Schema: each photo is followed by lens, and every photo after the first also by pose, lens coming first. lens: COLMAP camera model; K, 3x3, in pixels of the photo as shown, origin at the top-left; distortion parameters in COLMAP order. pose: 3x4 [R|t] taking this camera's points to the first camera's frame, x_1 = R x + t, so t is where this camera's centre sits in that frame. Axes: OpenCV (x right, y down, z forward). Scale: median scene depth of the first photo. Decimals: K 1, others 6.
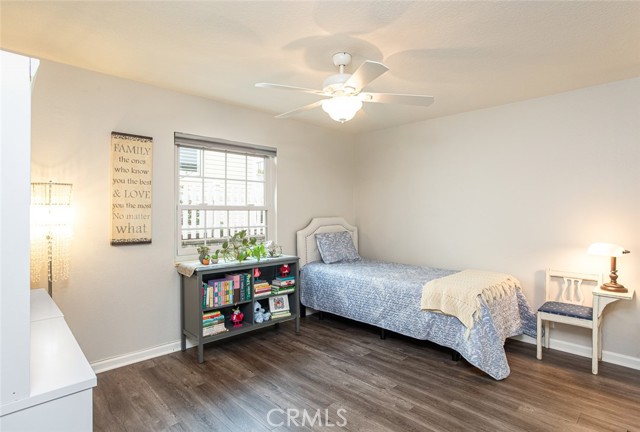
lens RADIAL K [[345.2, 0, 320.0], [0, 345.2, 216.0], [0, 0, 1]] dist [0.000748, 0.000129]
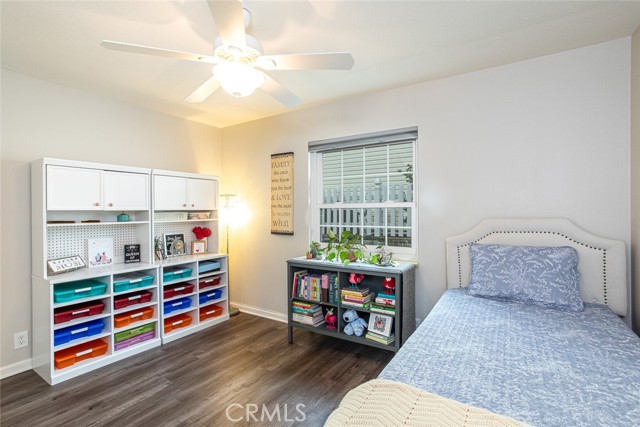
lens RADIAL K [[312.8, 0, 320.0], [0, 312.8, 213.5], [0, 0, 1]] dist [-0.048614, 0.029768]
pose [[0.223878, 0.006353, -0.974597, 0.628537], [-0.004336, 0.999975, 0.005522, -0.007029], [0.974608, 0.002989, 0.223900, 0.801684]]
